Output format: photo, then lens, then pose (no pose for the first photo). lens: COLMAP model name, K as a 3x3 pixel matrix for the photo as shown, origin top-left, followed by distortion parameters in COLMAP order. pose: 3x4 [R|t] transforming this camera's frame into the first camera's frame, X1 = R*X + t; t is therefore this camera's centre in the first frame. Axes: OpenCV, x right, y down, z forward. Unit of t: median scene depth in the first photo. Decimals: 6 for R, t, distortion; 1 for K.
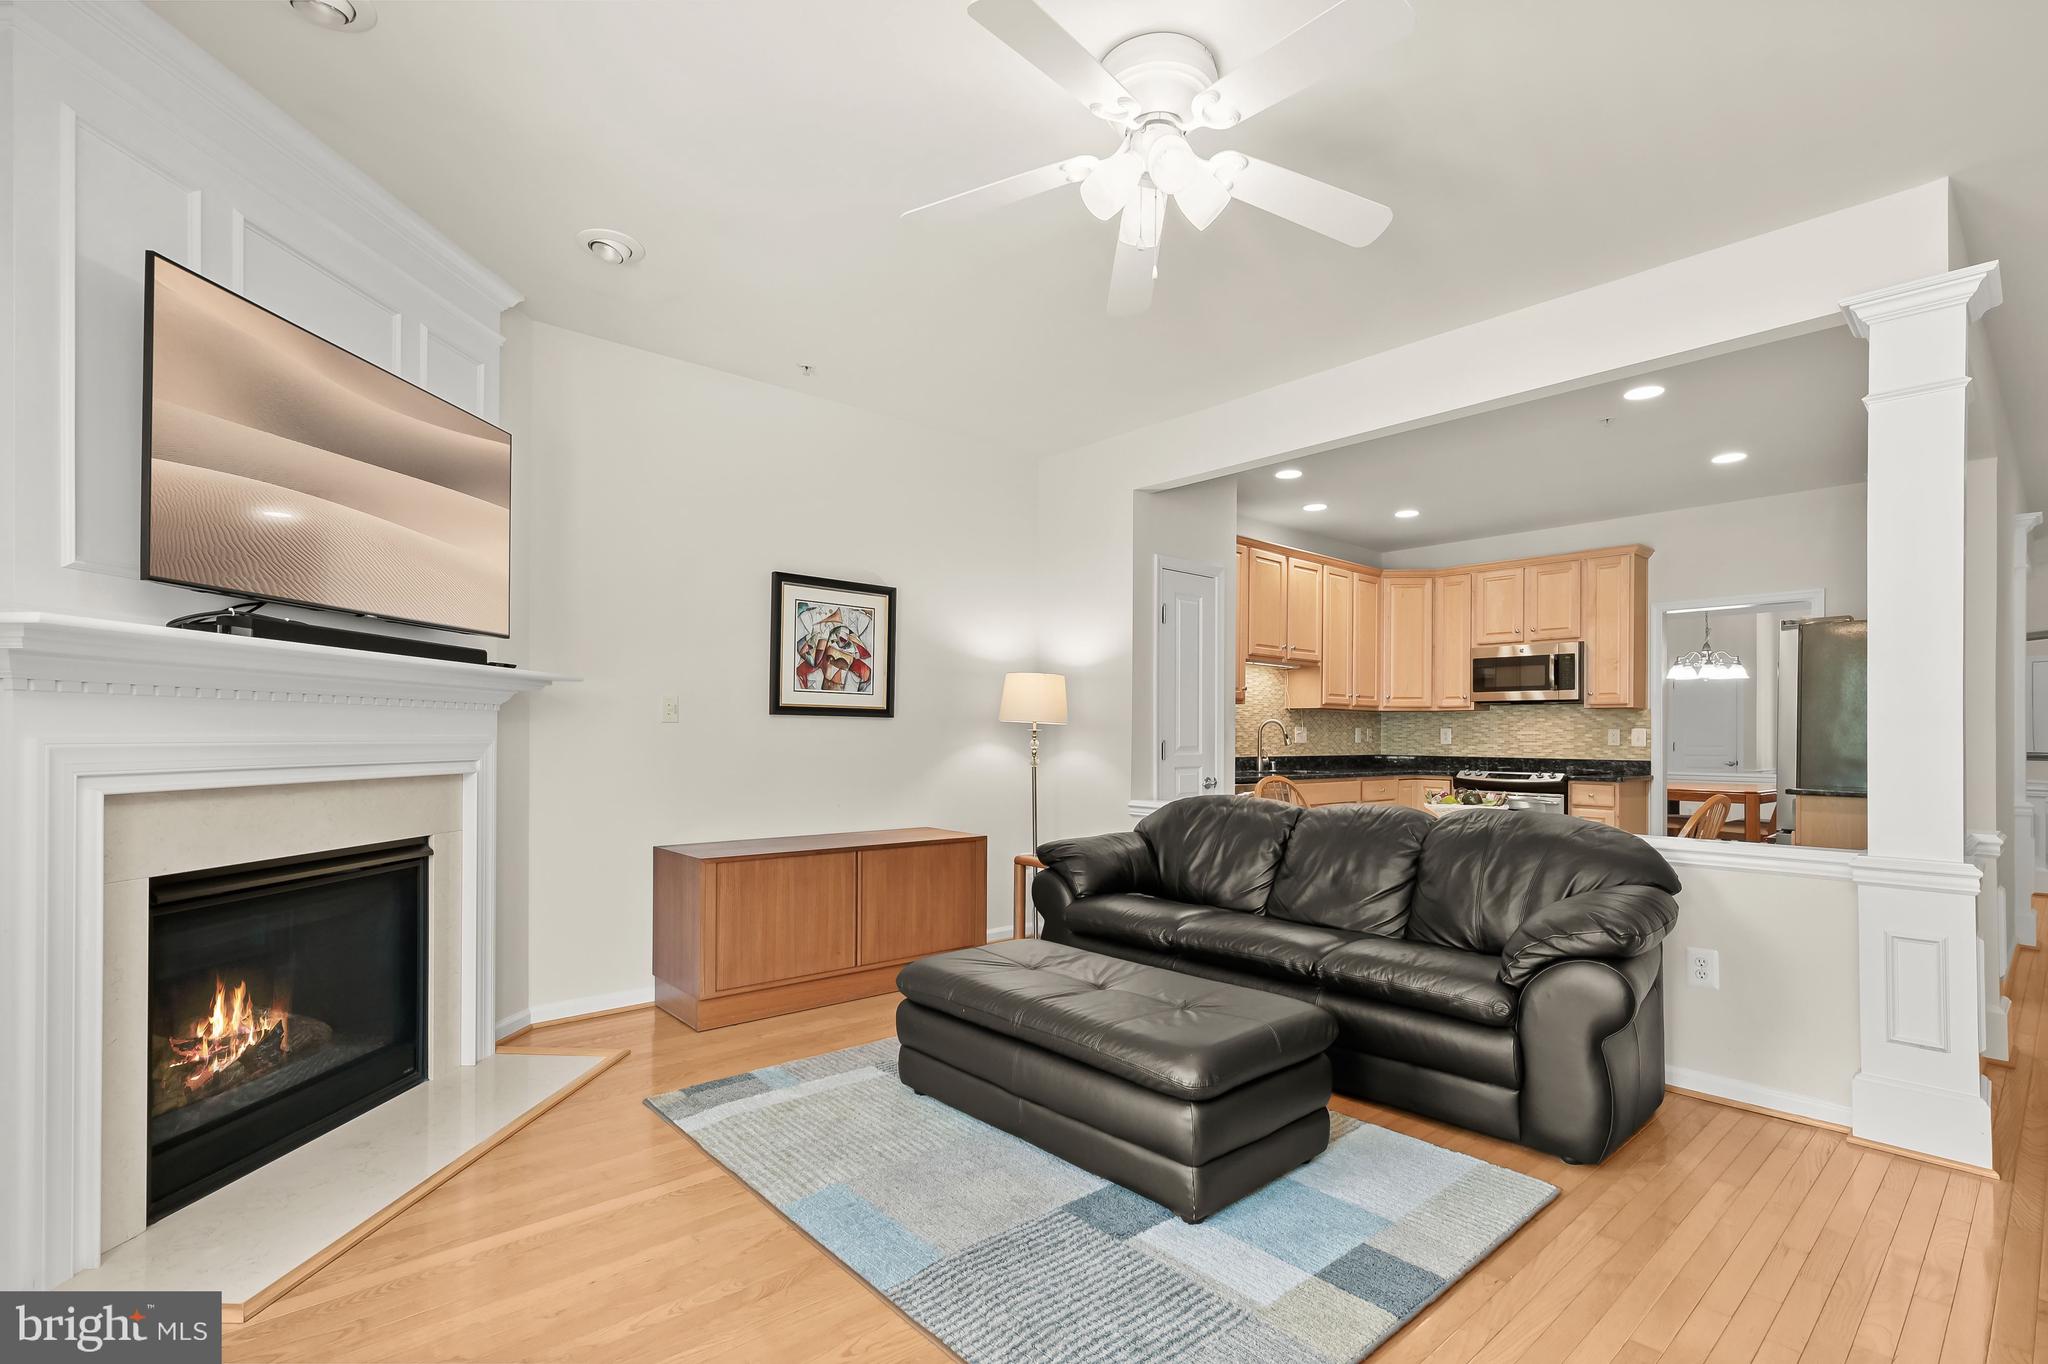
lens RADIAL K [[963.3, 0, 1014.3], [0, 963.3, 735.4], [0, 0, 1]] dist [0.000779, 0.000229]
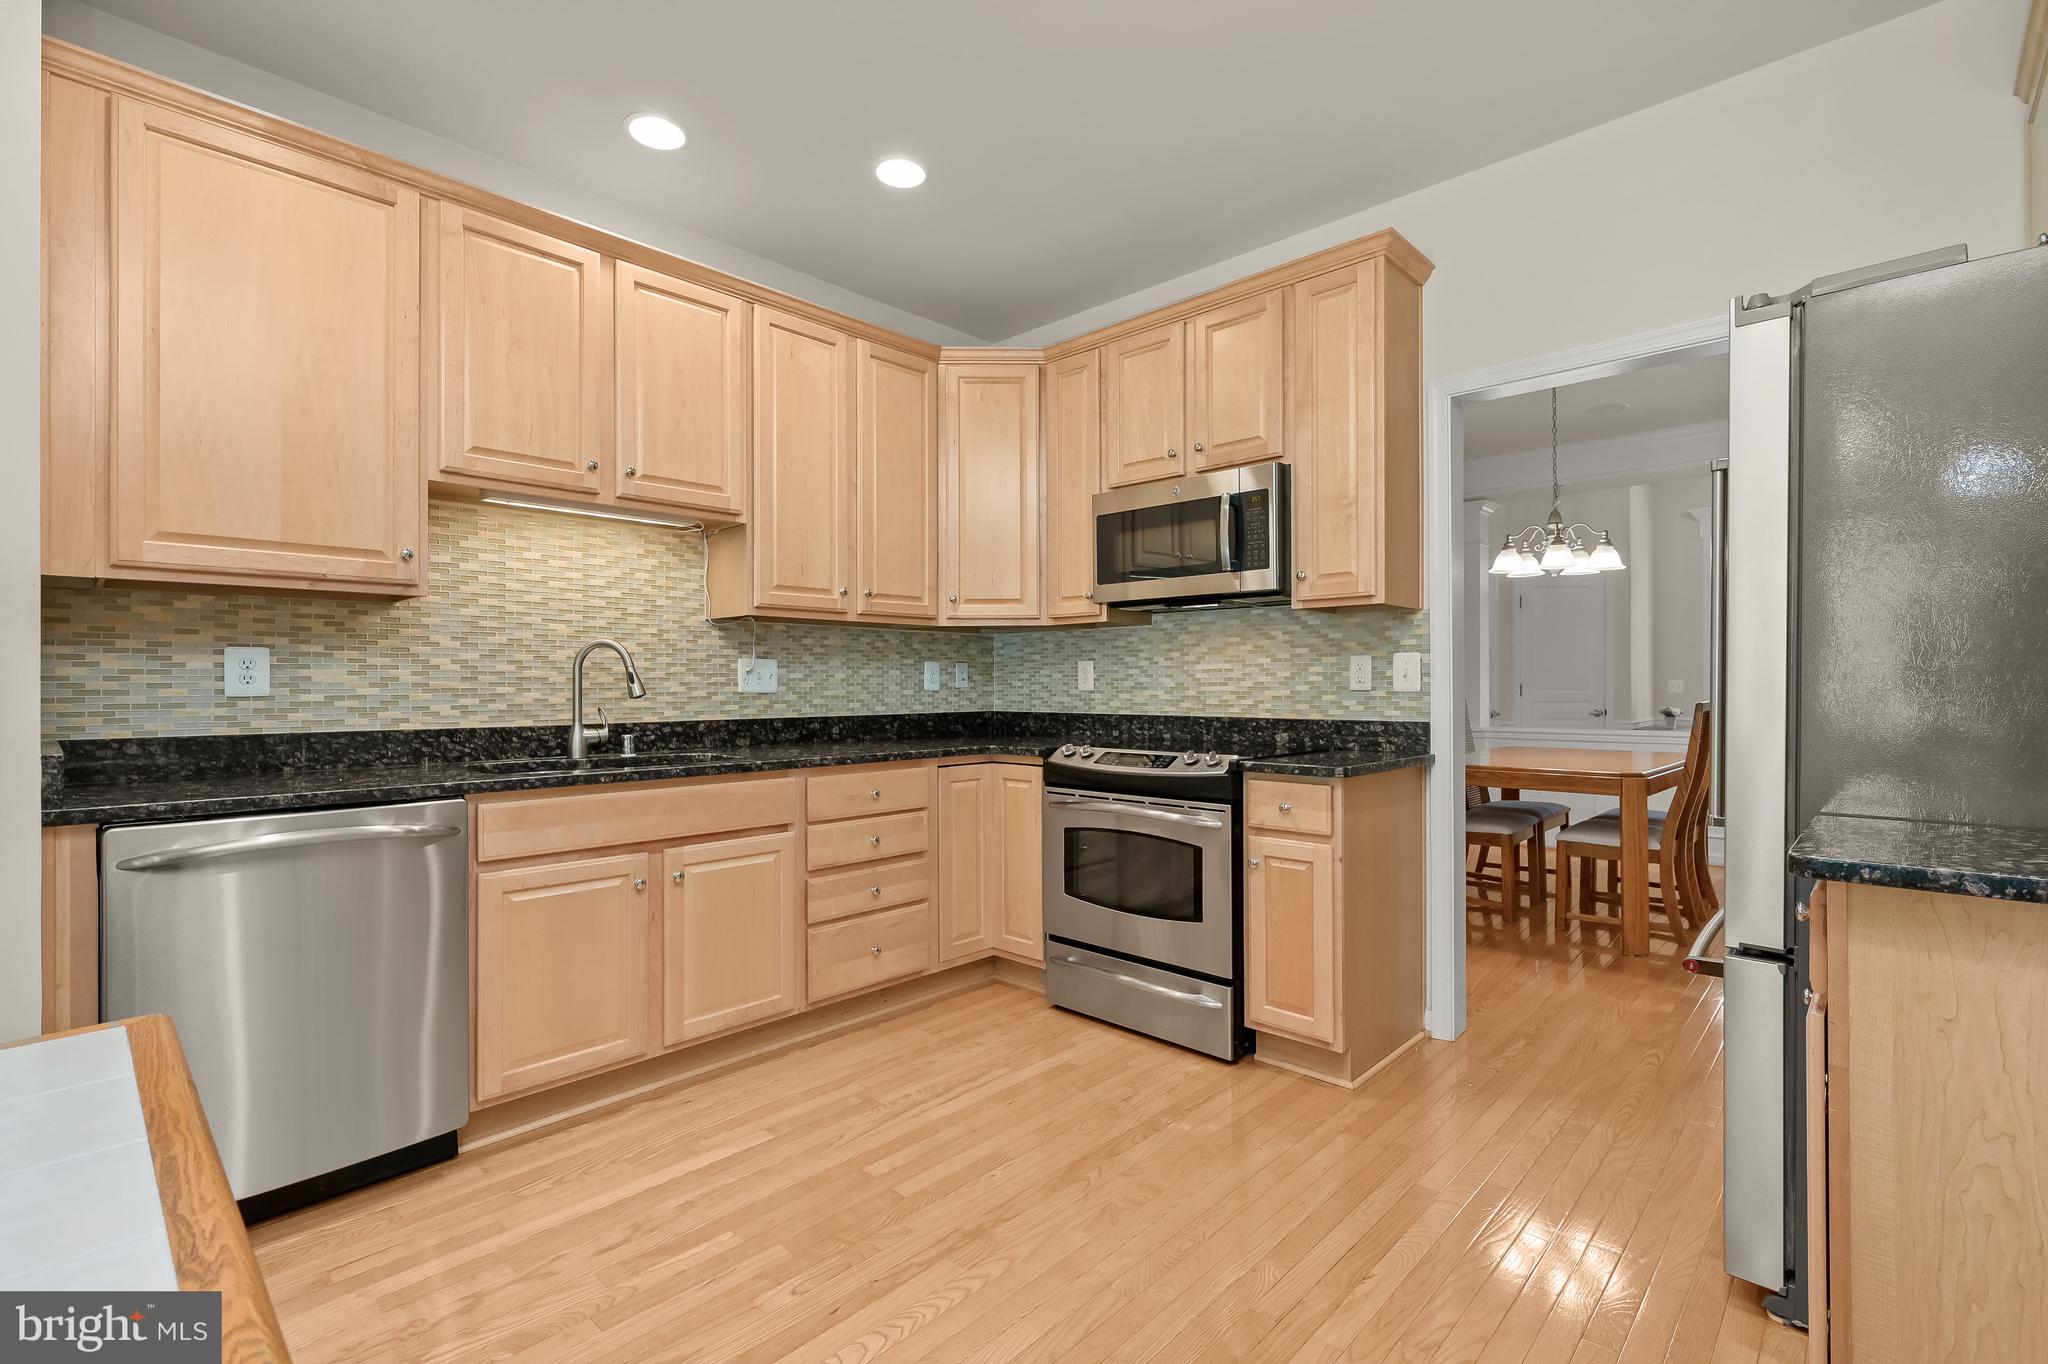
lens RADIAL K [[921.5, 0, 1030.2], [0, 921.5, 686.6], [0, 0, 1]] dist [0.000408, 0.000367]
pose [[0.996243, -0.011179, 0.085882, 0.414440], [0.010916, 0.999934, 0.003531, 0.005338], [-0.085915, -0.002580, 0.996299, 0.553570]]
